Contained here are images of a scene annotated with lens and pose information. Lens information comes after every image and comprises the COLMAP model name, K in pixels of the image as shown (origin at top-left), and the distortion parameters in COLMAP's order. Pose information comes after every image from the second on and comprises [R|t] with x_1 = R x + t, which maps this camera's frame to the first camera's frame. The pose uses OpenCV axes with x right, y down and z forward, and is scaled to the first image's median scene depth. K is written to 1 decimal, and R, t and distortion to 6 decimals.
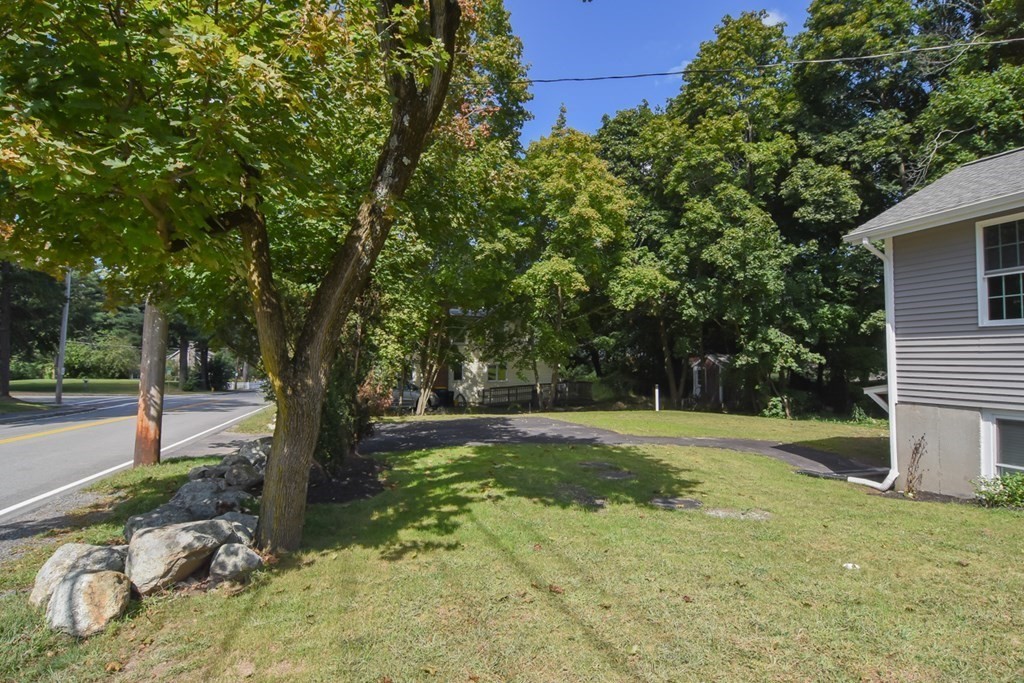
lens RADIAL K [[549.5, 0, 510.7], [0, 549.5, 341.7], [0, 0, 1]] dist [-0.009733, -0.009472]
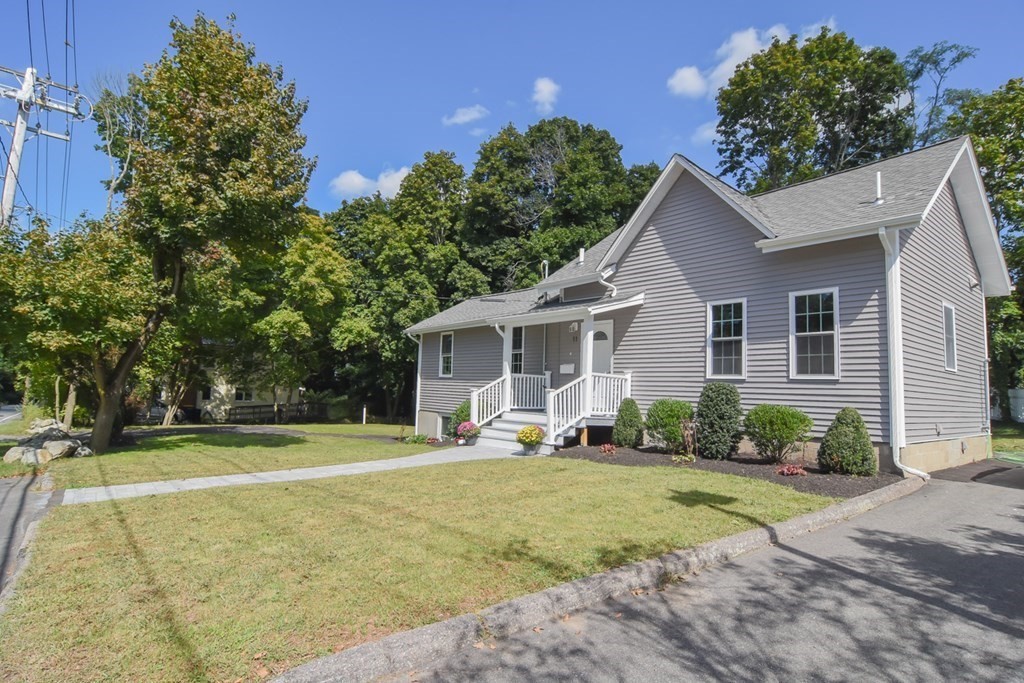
lens RADIAL K [[549.5, 0, 512.4], [0, 549.5, 341.2], [0, 0, 1]] dist [-0.009733, -0.009472]
pose [[0.924666, 0.057449, 0.376419, 0.088525], [-0.039551, 0.997697, -0.055110, -0.022620], [-0.378718, 0.036071, 0.924809, -0.471156]]
